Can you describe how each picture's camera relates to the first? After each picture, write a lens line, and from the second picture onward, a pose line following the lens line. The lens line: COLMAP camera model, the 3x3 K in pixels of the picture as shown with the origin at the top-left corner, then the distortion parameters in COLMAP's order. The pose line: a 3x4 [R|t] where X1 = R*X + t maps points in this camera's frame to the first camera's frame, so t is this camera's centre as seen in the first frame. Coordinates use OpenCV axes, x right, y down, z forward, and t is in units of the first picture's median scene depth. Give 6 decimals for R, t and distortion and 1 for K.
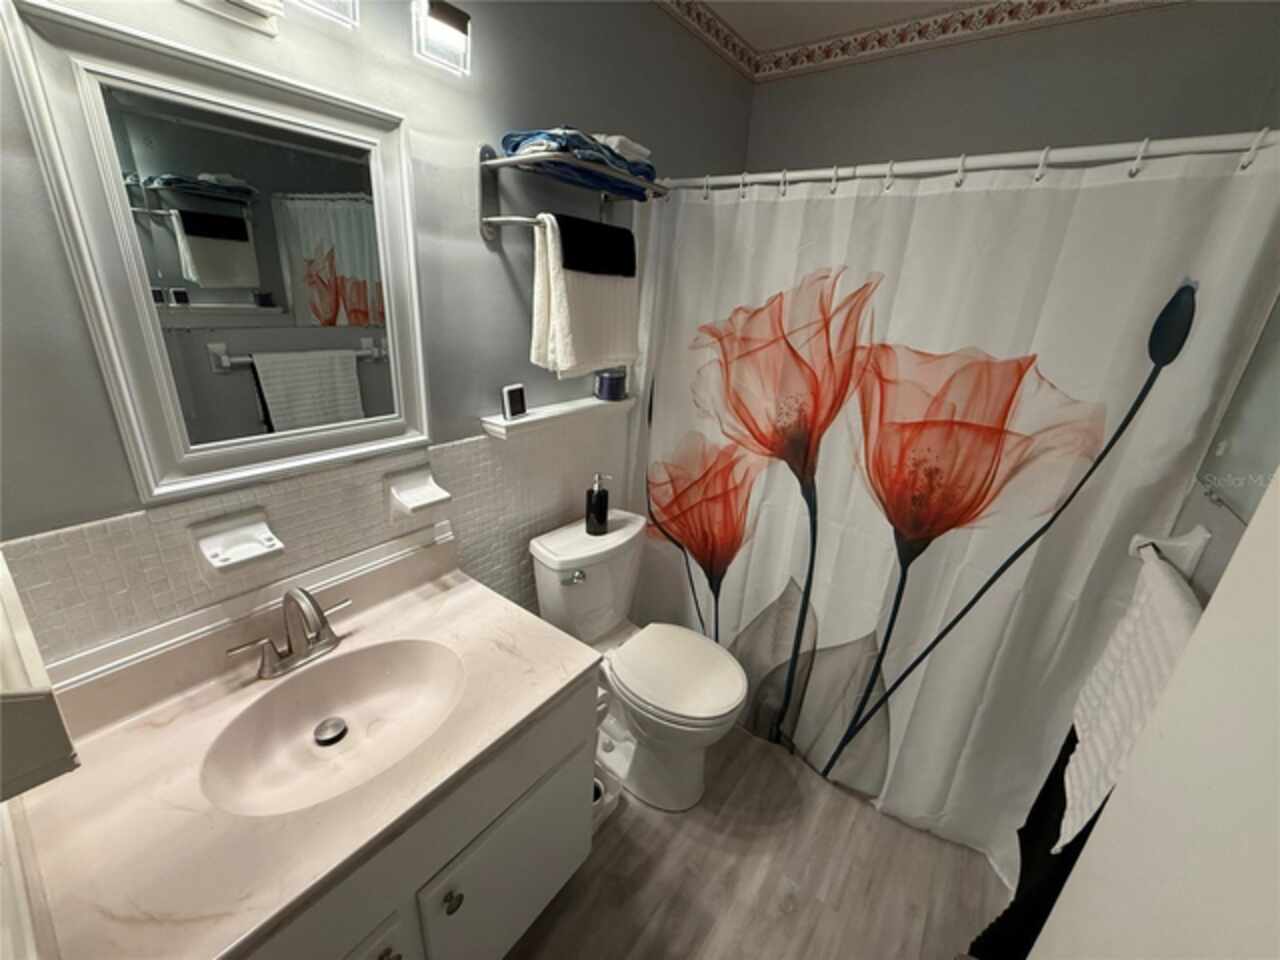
lens RADIAL K [[506.3, 0, 632.8], [0, 506.3, 479.2], [0, 0, 1]] dist [-0.002604, -0.000561]
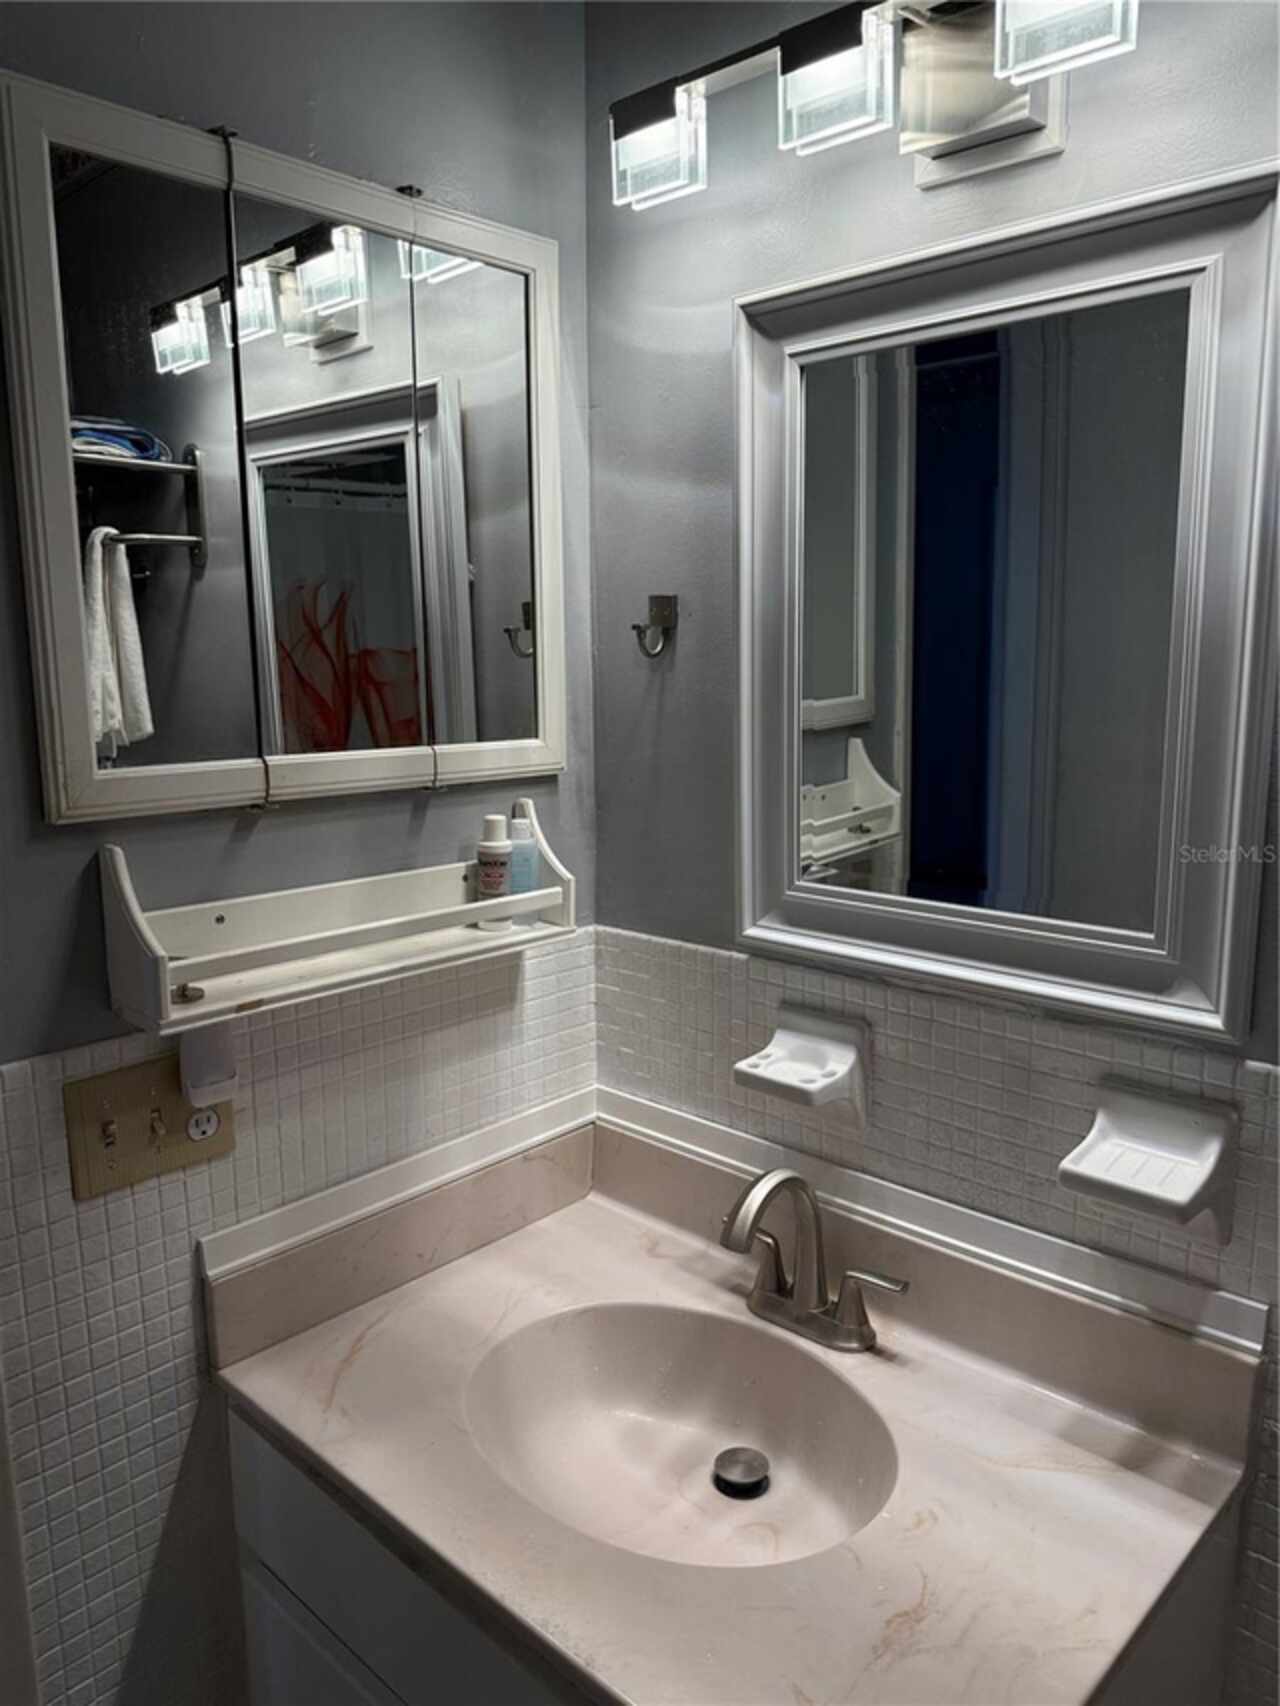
lens RADIAL K [[1219.4, 0, 637.9], [0, 1219.4, 853.4], [0, 0, 1]] dist [0.019059, -0.035445]
pose [[-0.123411, 0.123810, -0.984602, 0.562540], [-0.331930, 0.929887, 0.158534, -0.241549], [0.935196, 0.346384, -0.073661, 0.824466]]
